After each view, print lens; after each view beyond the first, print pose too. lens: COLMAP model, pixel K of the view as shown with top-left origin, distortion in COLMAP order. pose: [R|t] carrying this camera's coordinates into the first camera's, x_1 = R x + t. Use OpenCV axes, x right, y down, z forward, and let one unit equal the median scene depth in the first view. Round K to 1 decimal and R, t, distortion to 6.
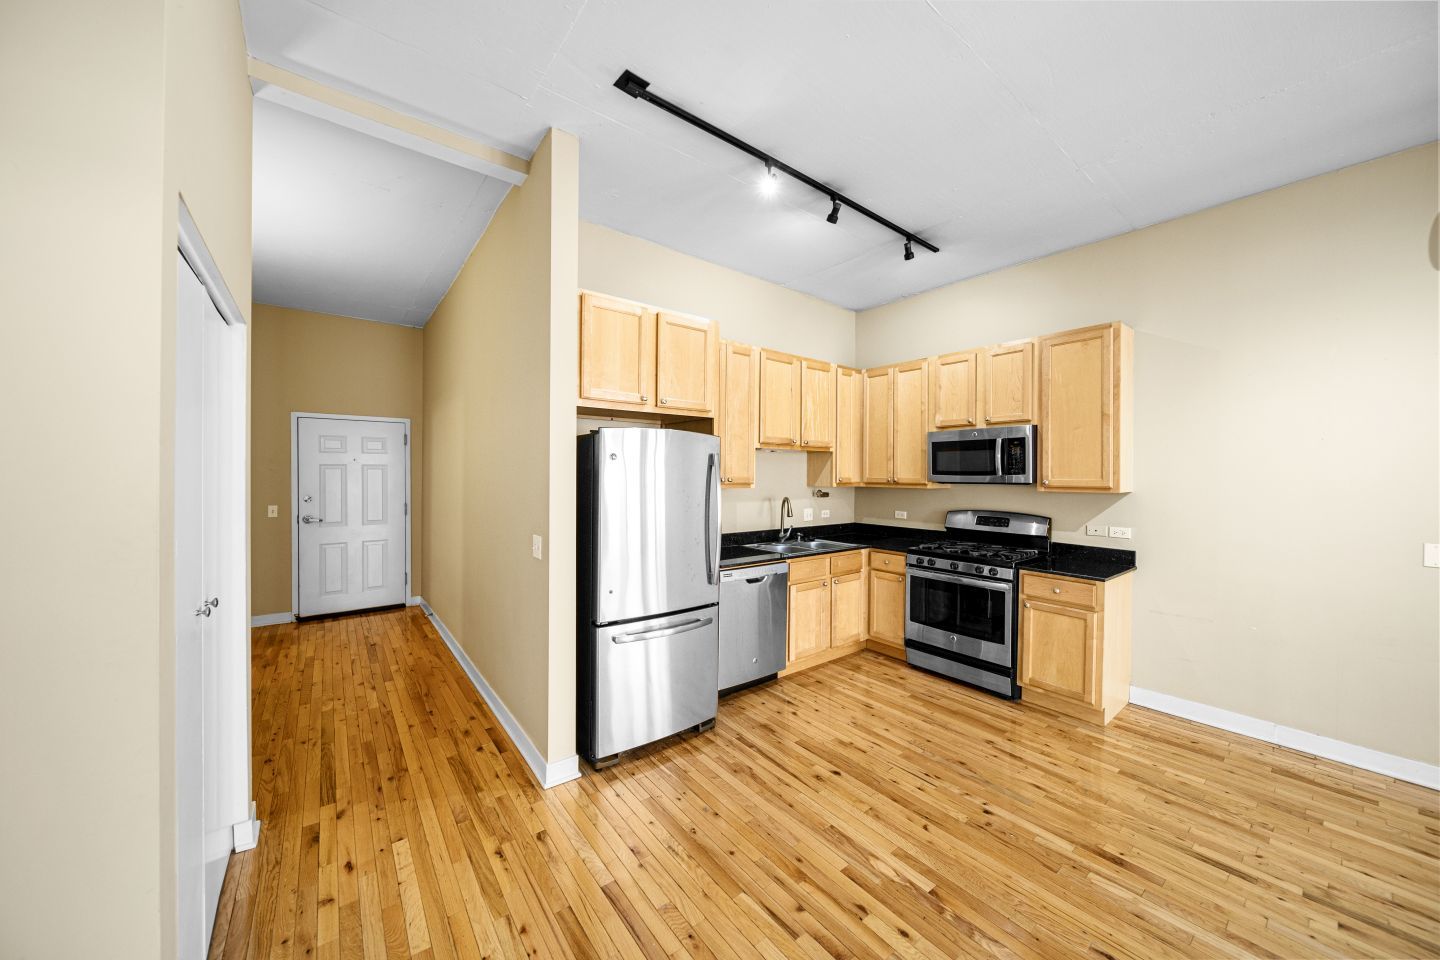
lens RADIAL K [[505.9, 0, 718.2], [0, 505.9, 476.3], [0, 0, 1]] dist [-0.002540, -0.000280]
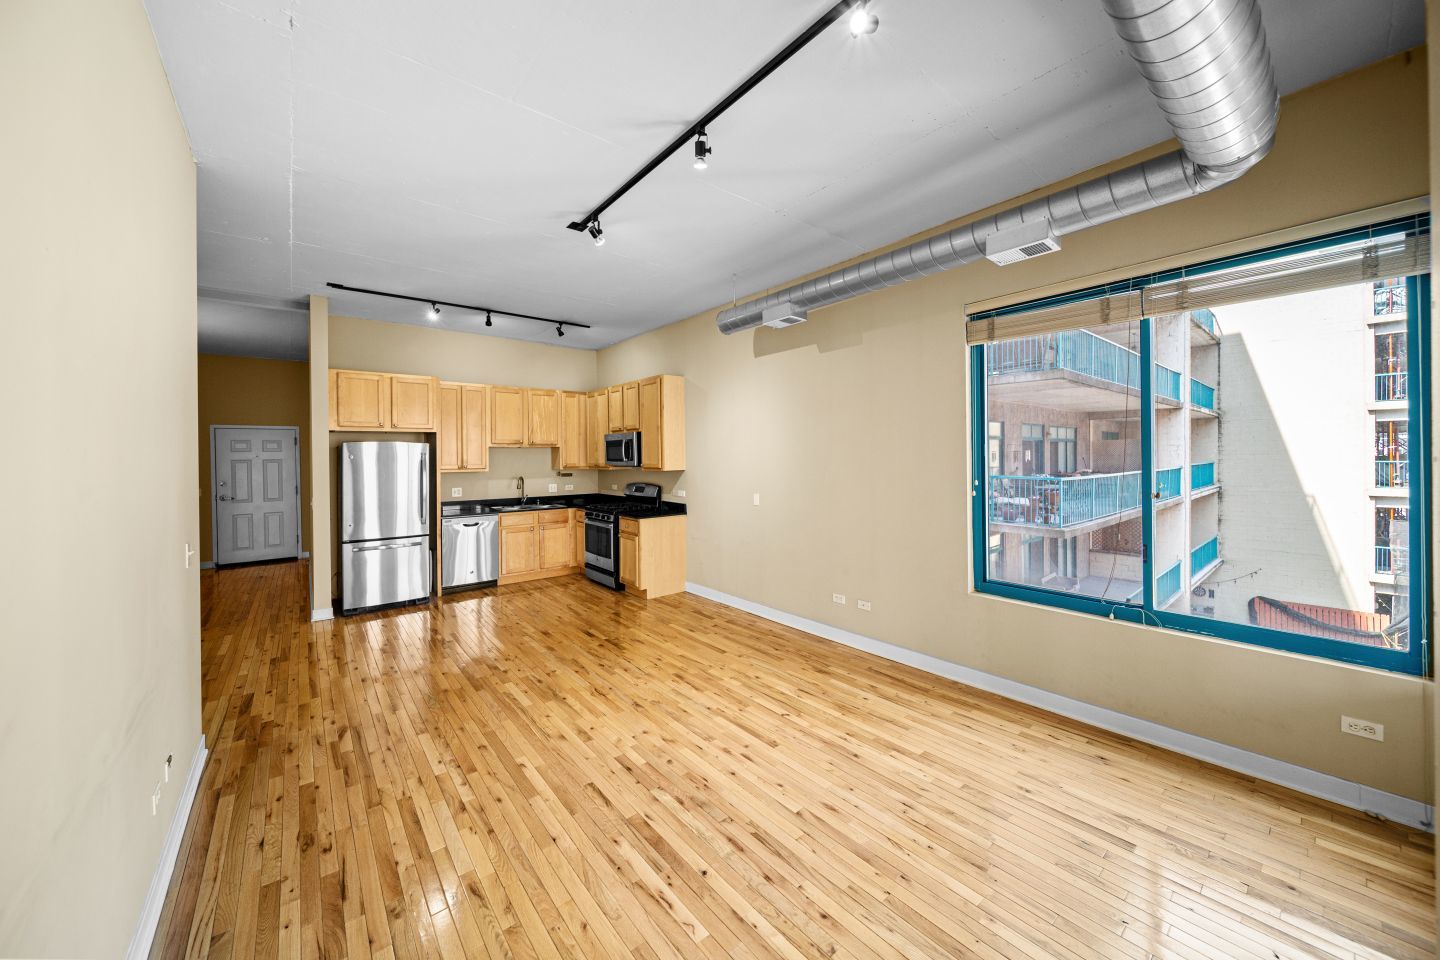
lens RADIAL K [[514.7, 0, 711.4], [0, 514.7, 458.3], [0, 0, 1]] dist [-0.000267, 0.000001]
pose [[0.999749, -0.017057, 0.014560, 0.935994], [0.017059, 0.999854, -0.000017, -0.008155], [-0.014557, 0.000265, 0.999894, -0.820881]]
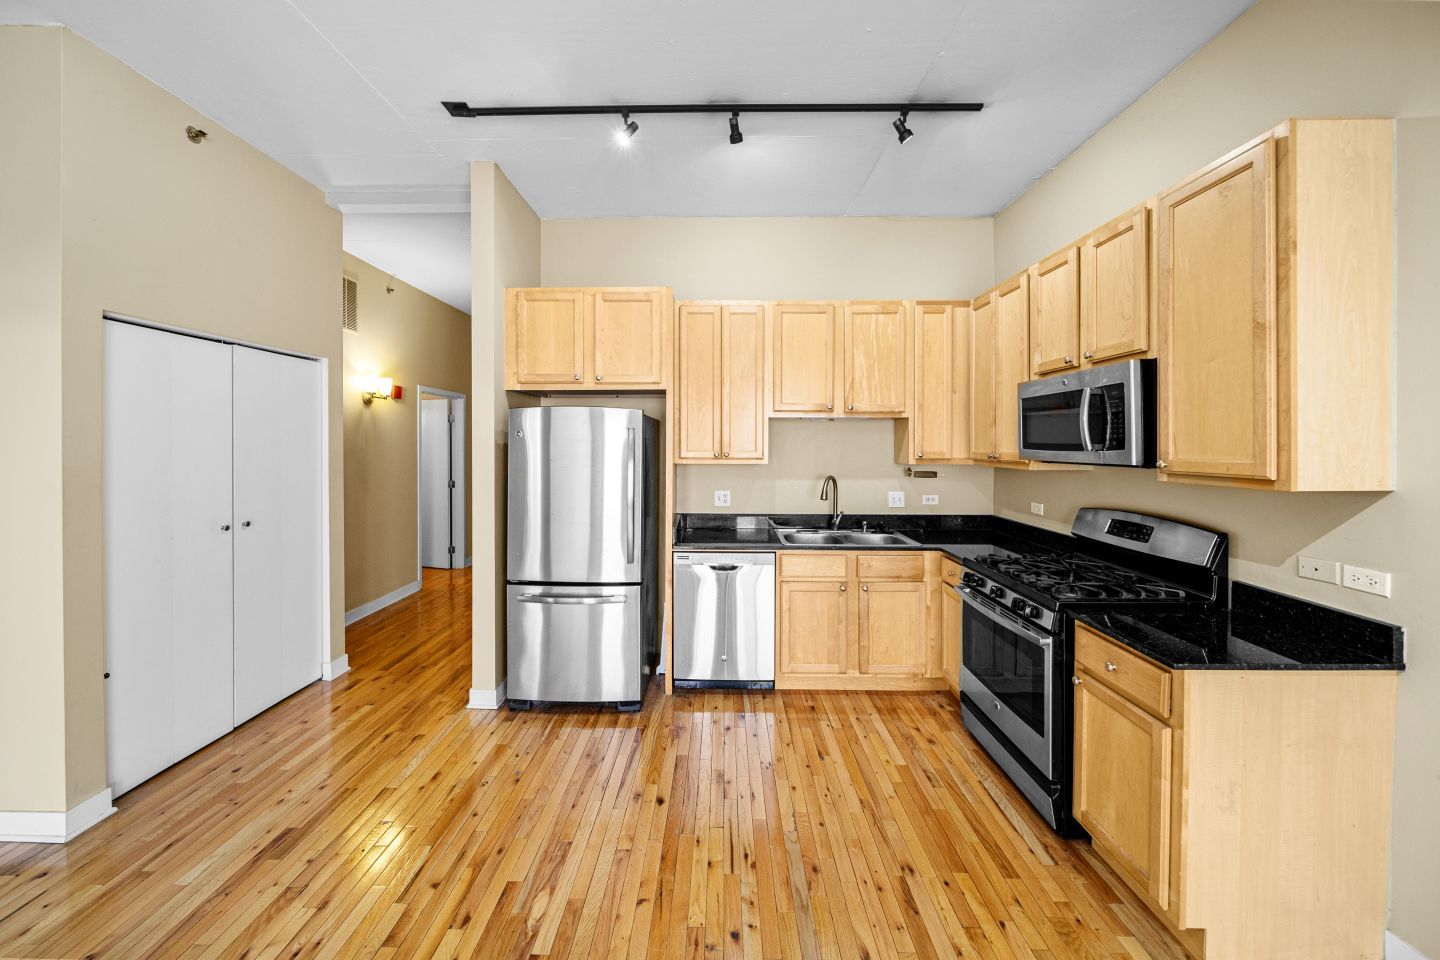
lens RADIAL K [[518.8, 0, 711.1], [0, 518.8, 446.7], [0, 0, 1]] dist [-0.002276, -0.000272]
pose [[0.776764, -0.001117, -0.629791, 0.677477], [0.001451, 0.999999, 0.000016, -0.008425], [0.629790, -0.000926, 0.776765, 0.299015]]
